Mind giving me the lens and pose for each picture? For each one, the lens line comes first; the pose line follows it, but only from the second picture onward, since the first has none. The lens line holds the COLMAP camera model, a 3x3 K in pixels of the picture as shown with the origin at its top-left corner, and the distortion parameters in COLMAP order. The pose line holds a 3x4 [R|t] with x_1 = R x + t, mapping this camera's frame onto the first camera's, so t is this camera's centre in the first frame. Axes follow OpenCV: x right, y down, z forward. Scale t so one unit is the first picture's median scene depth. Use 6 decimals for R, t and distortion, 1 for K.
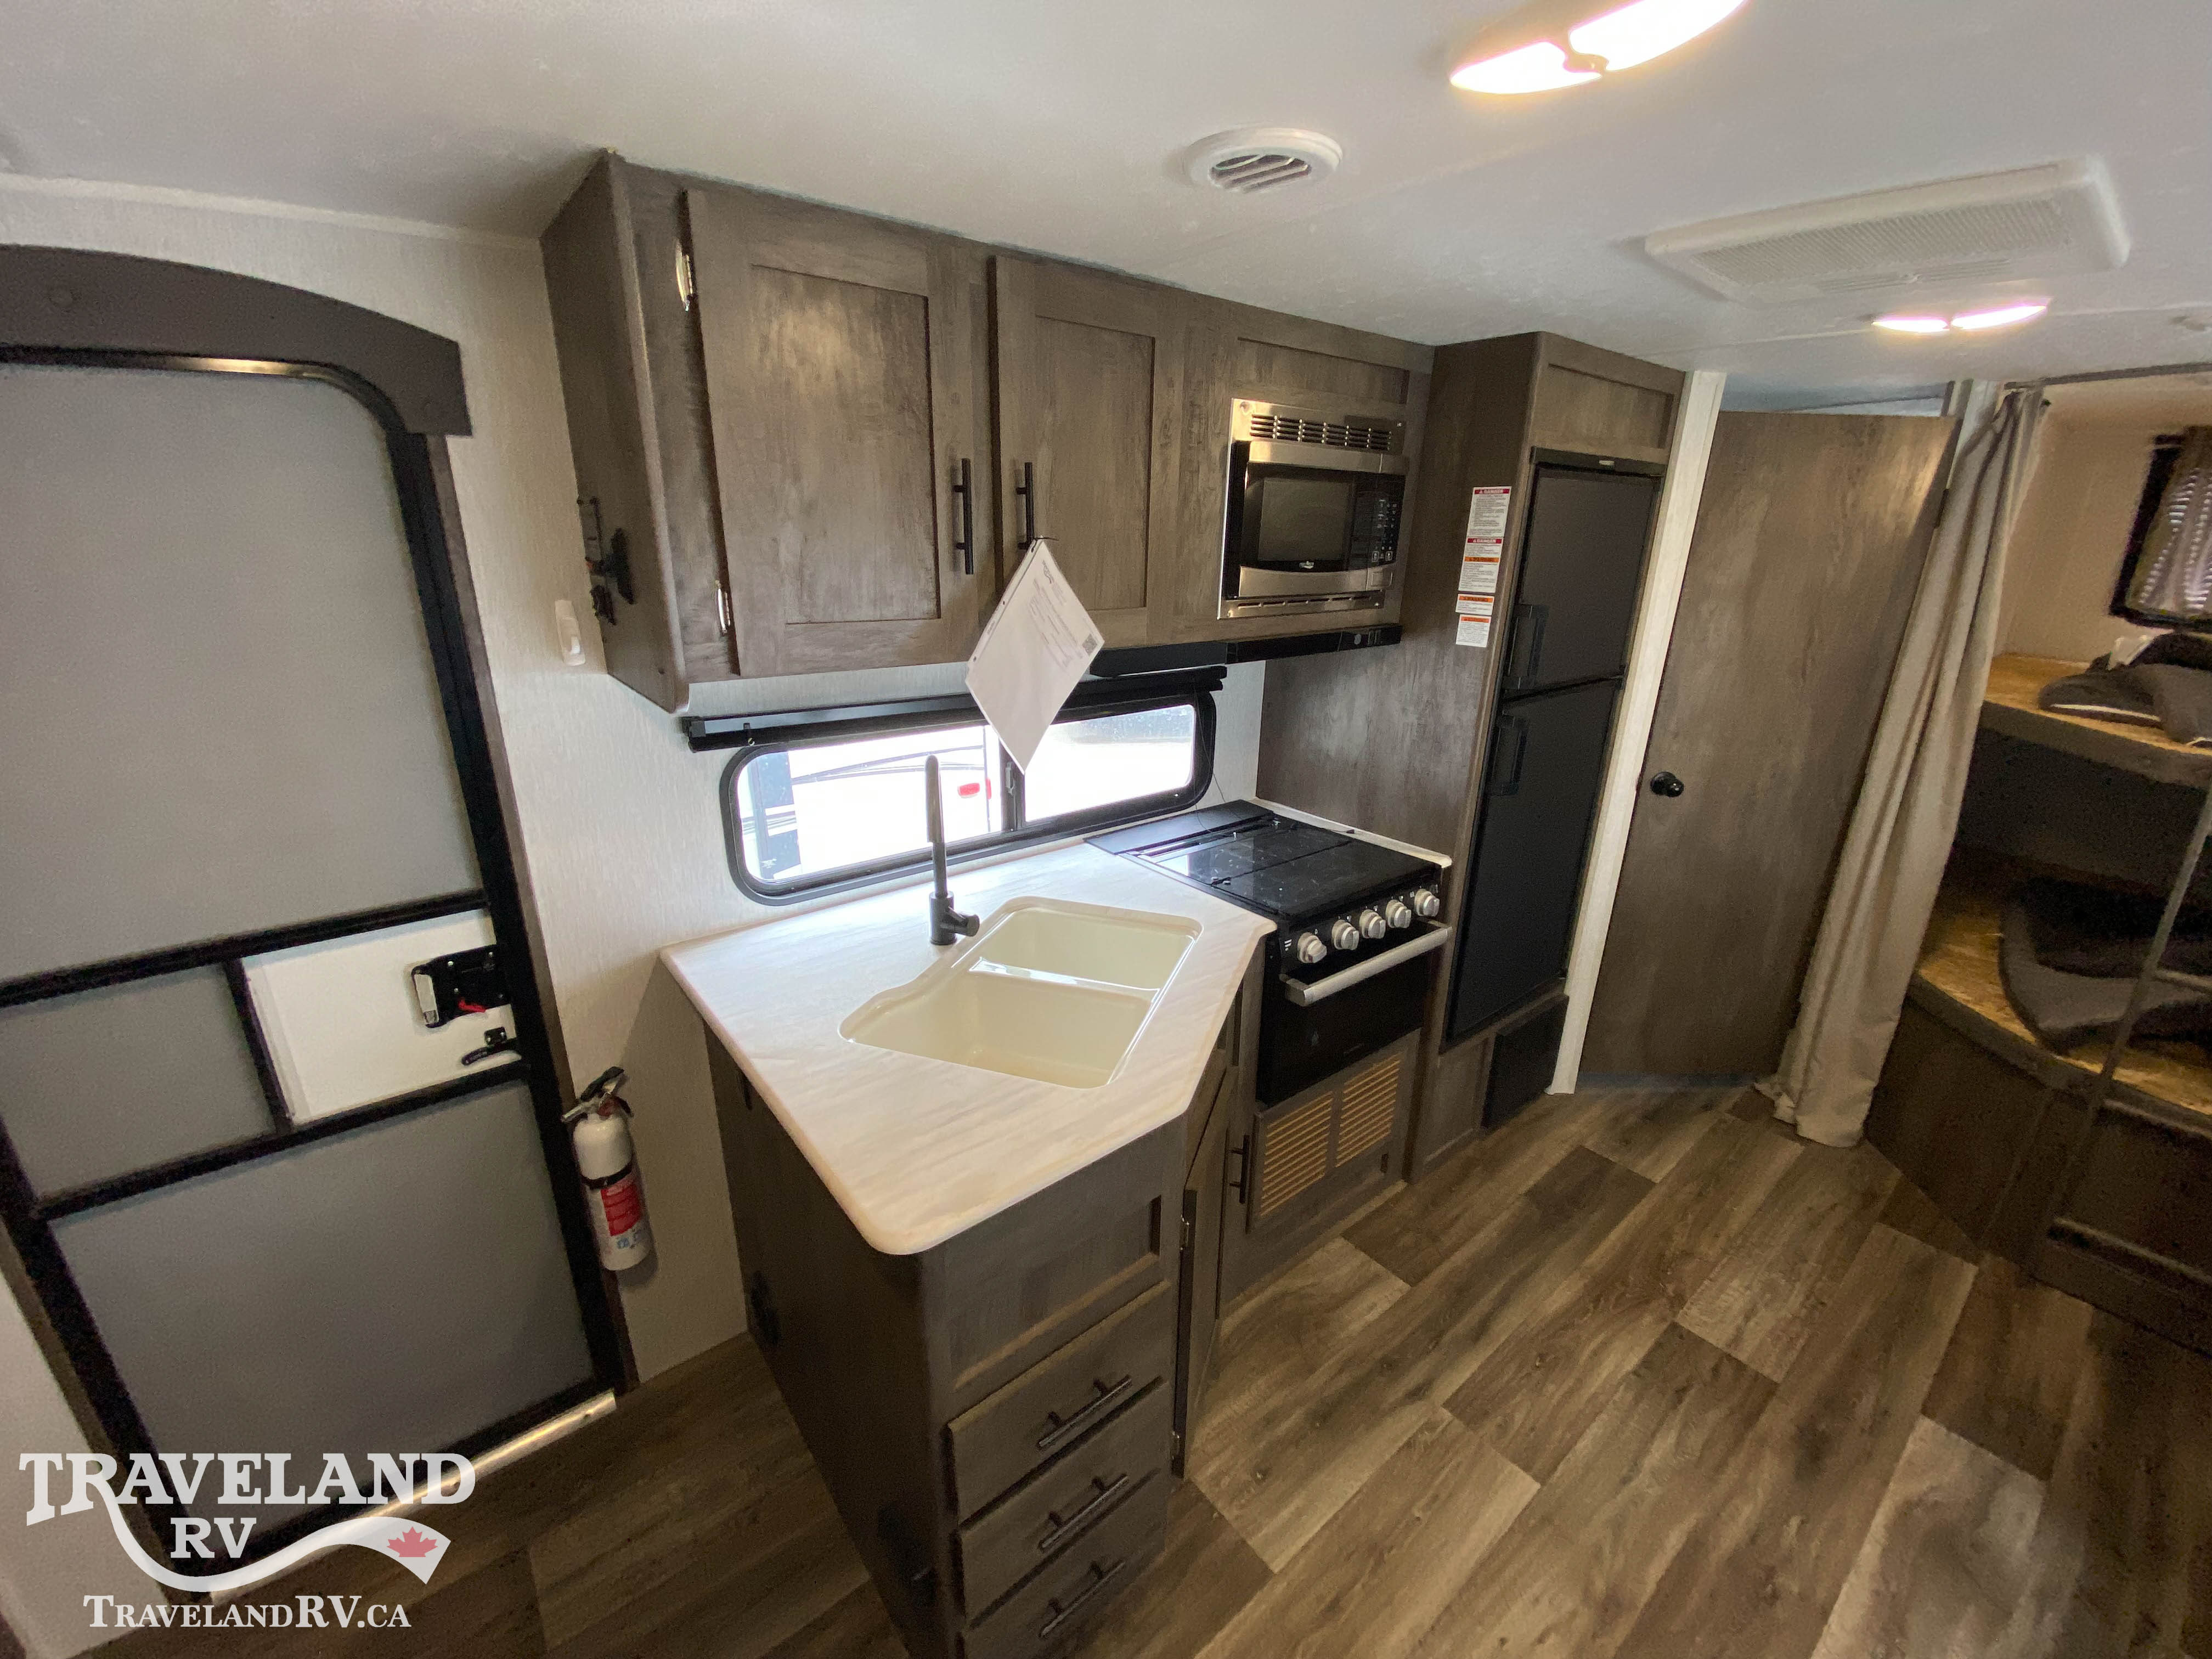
lens RADIAL K [[894.8, 0, 1100.1], [0, 894.8, 832.0], [0, 0, 1]] dist [0.004661, -0.011751]
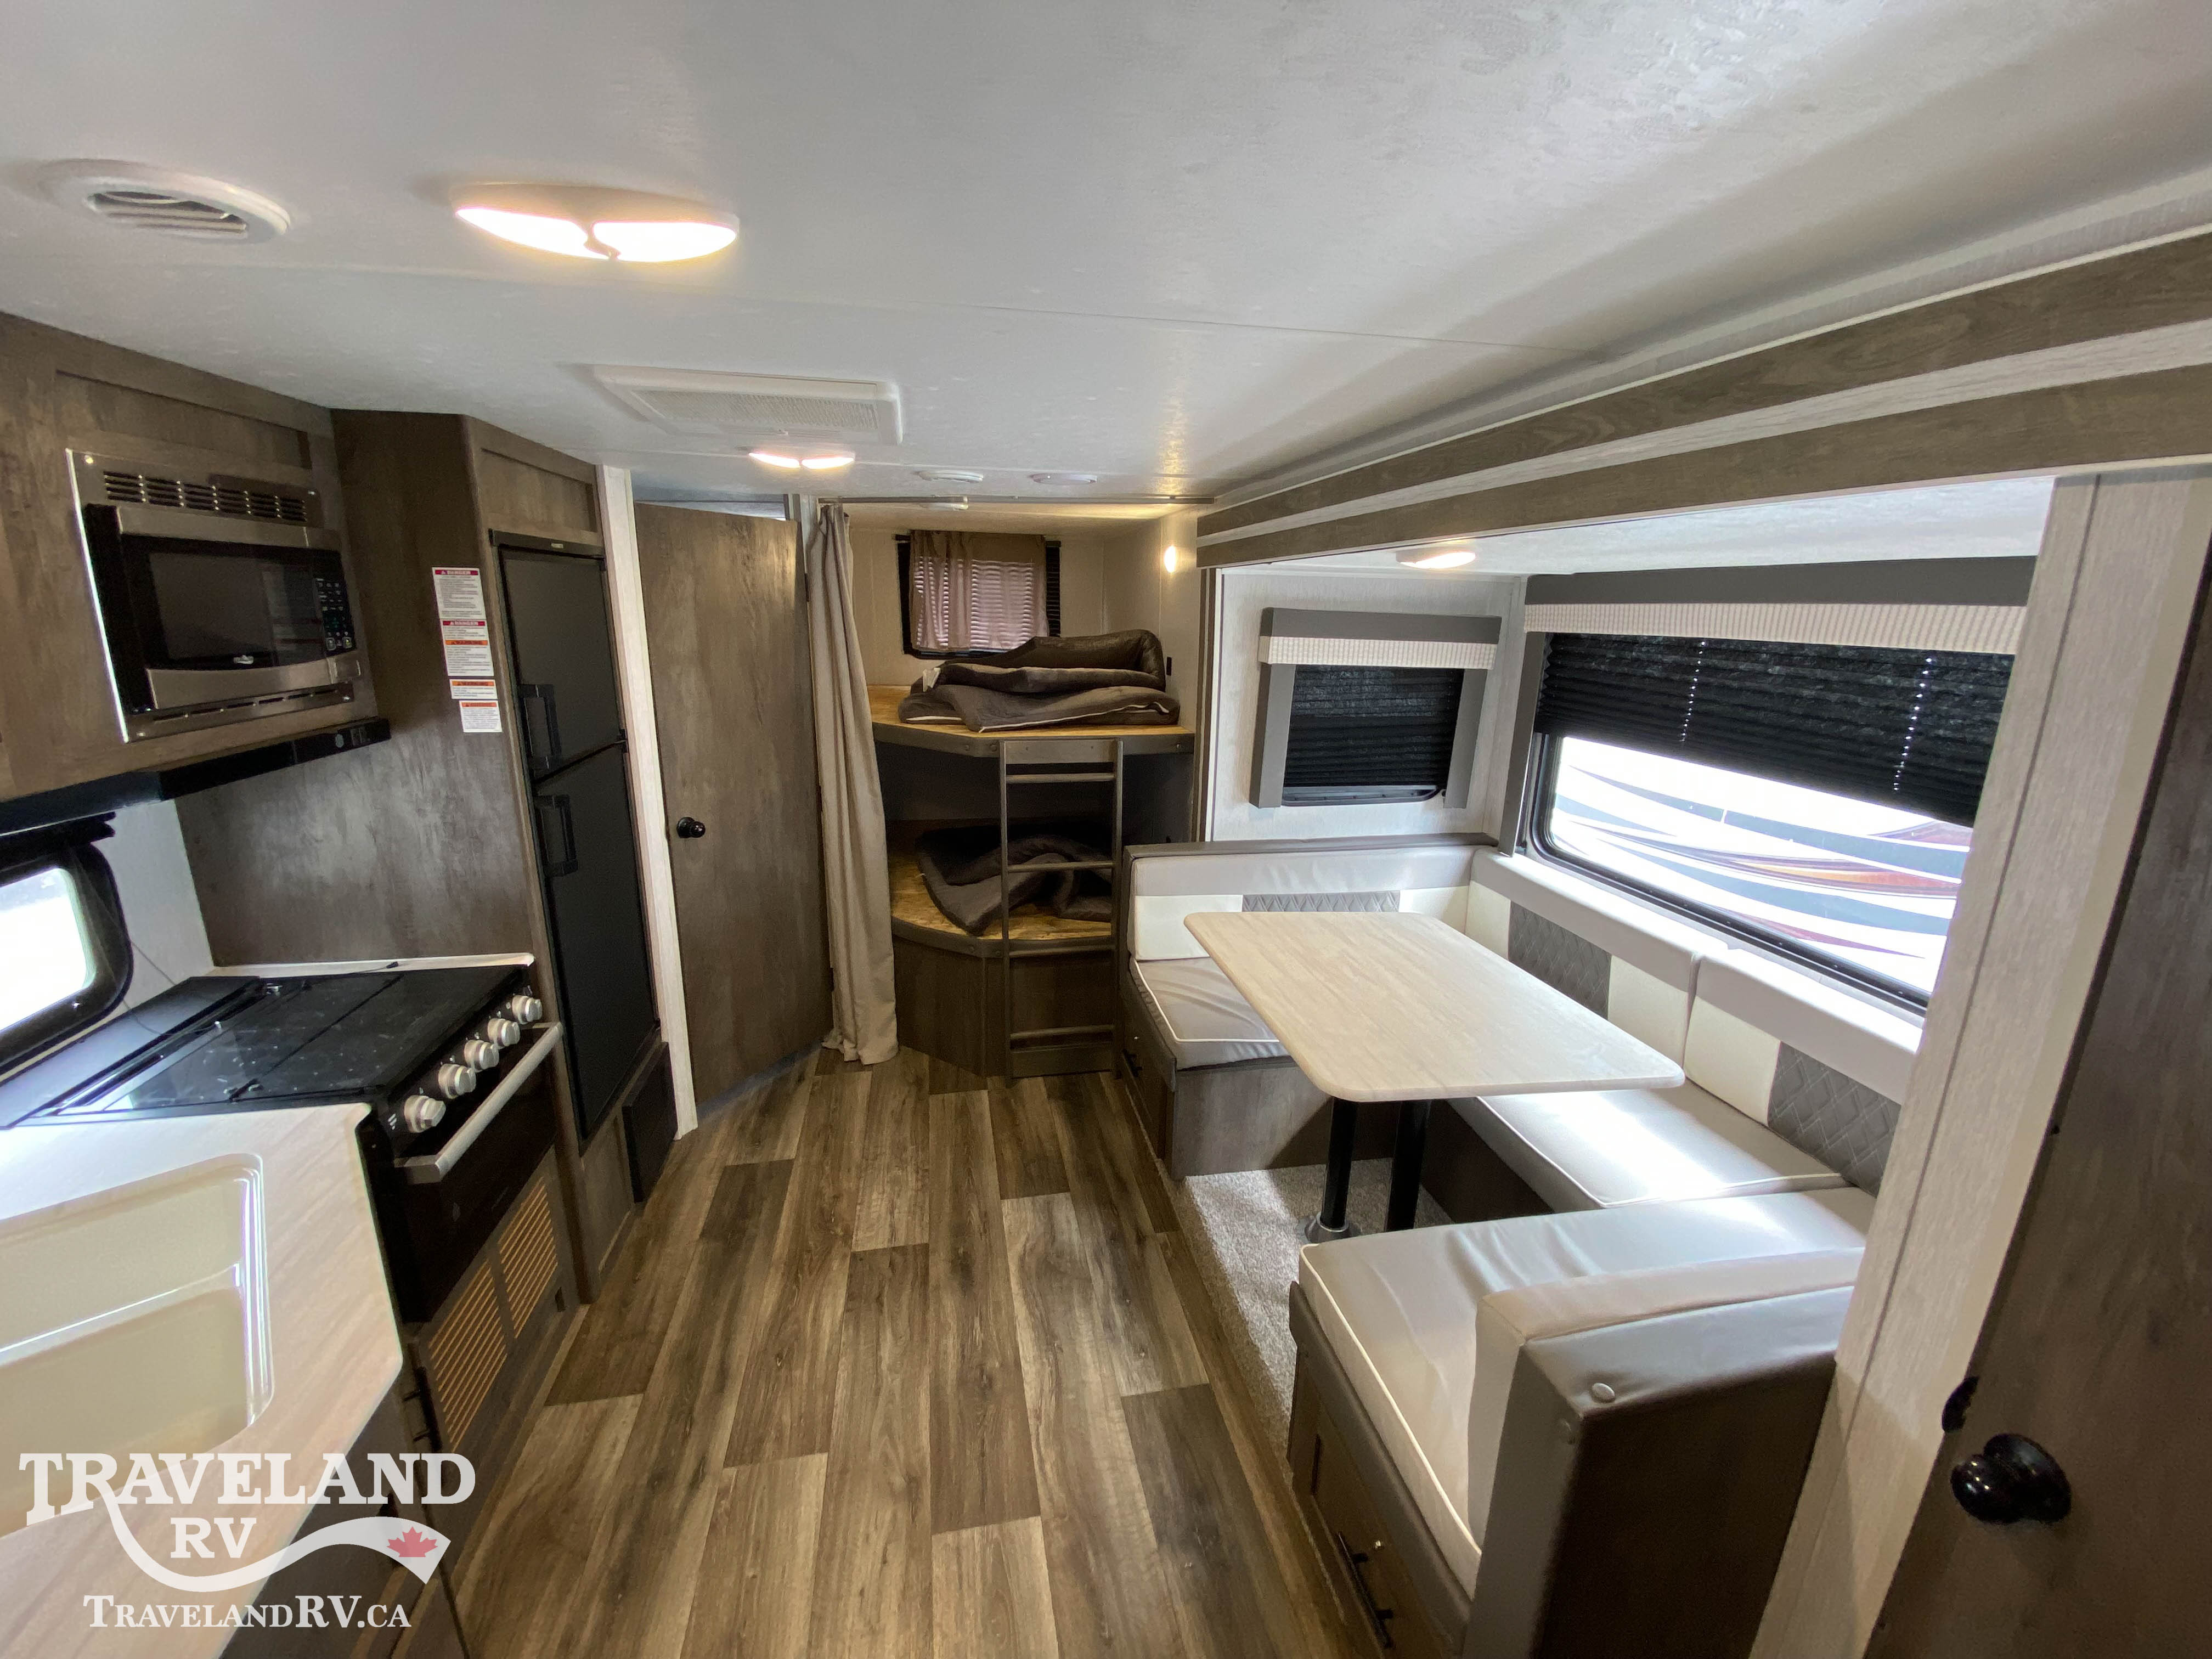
lens RADIAL K [[894.8, 0, 1104.3], [0, 894.8, 831.7], [0, 0, 1]] dist [0.004661, -0.011751]
pose [[0.458618, -0.226523, 0.859277, -0.113847], [0.275817, 0.955493, 0.104677, -0.026877], [-0.844745, 0.188996, 0.500685, 0.000802]]
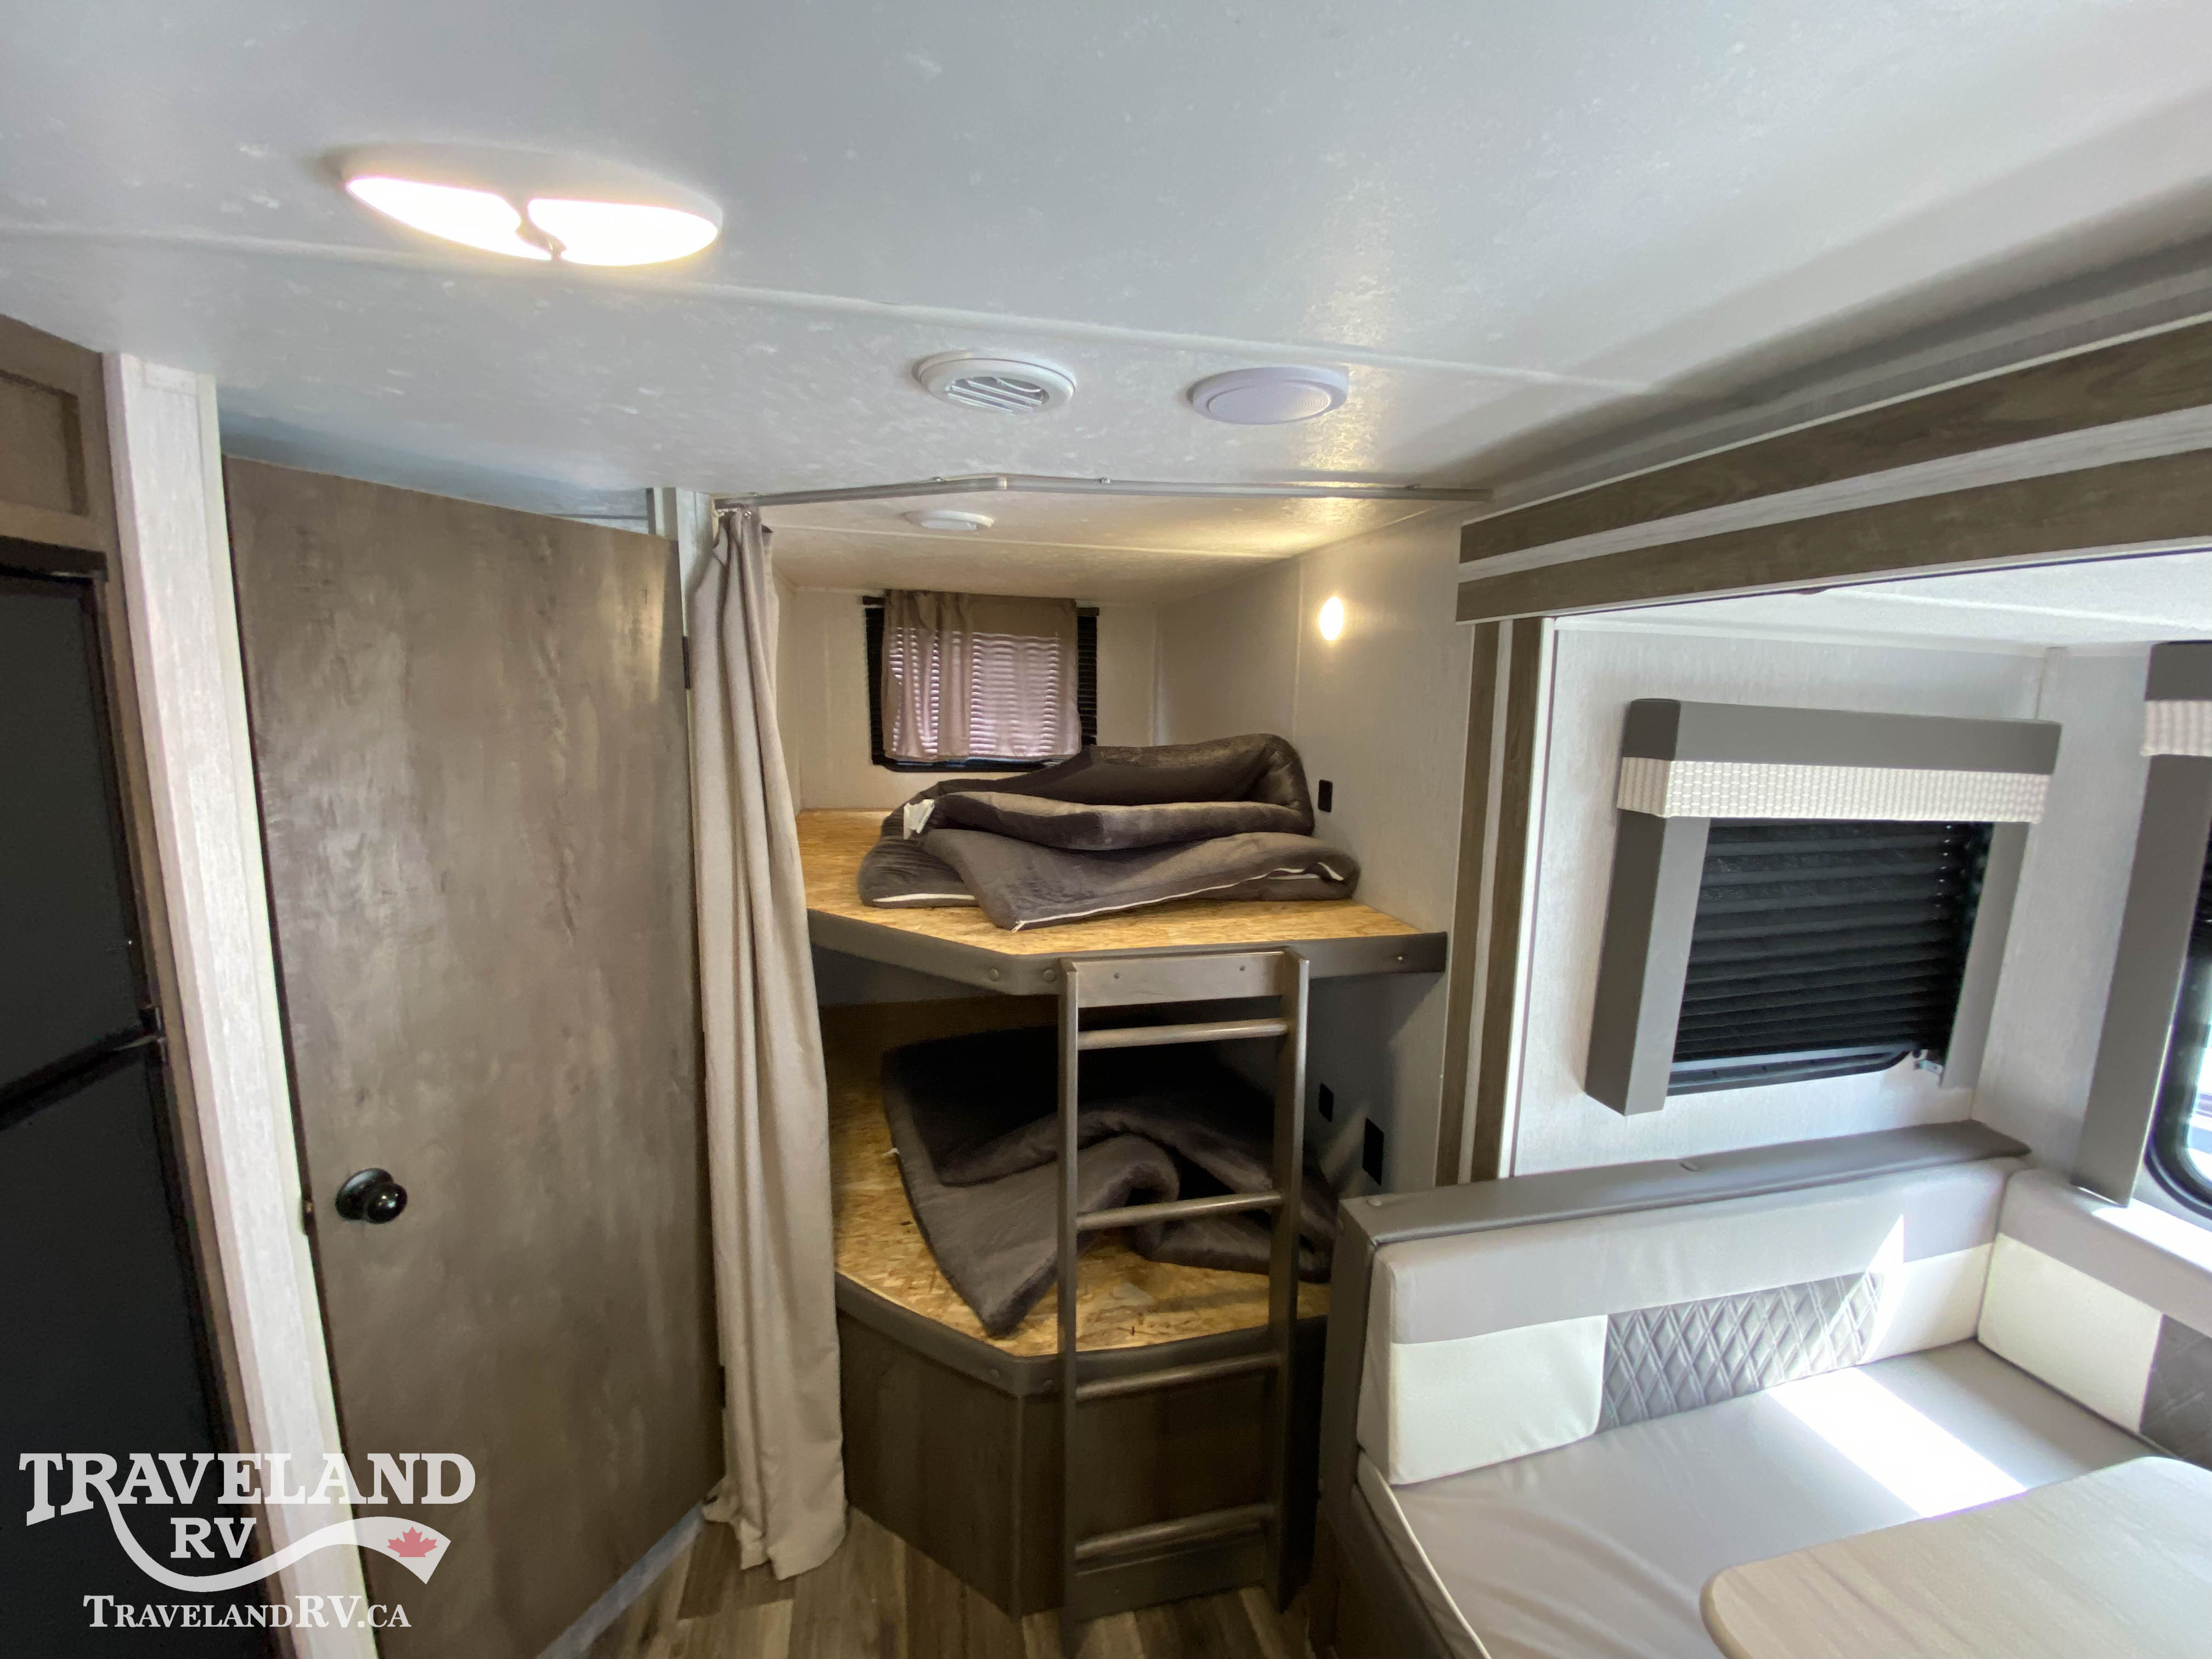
lens RADIAL K [[894.8, 0, 1111.5], [0, 894.8, 809.8], [0, 0, 1]] dist [0.004661, -0.011751]
pose [[0.418554, -0.124542, 0.899612, 0.468892], [0.281239, 0.959636, 0.002003, -0.170833], [-0.863549, 0.252168, 0.436685, 0.461008]]
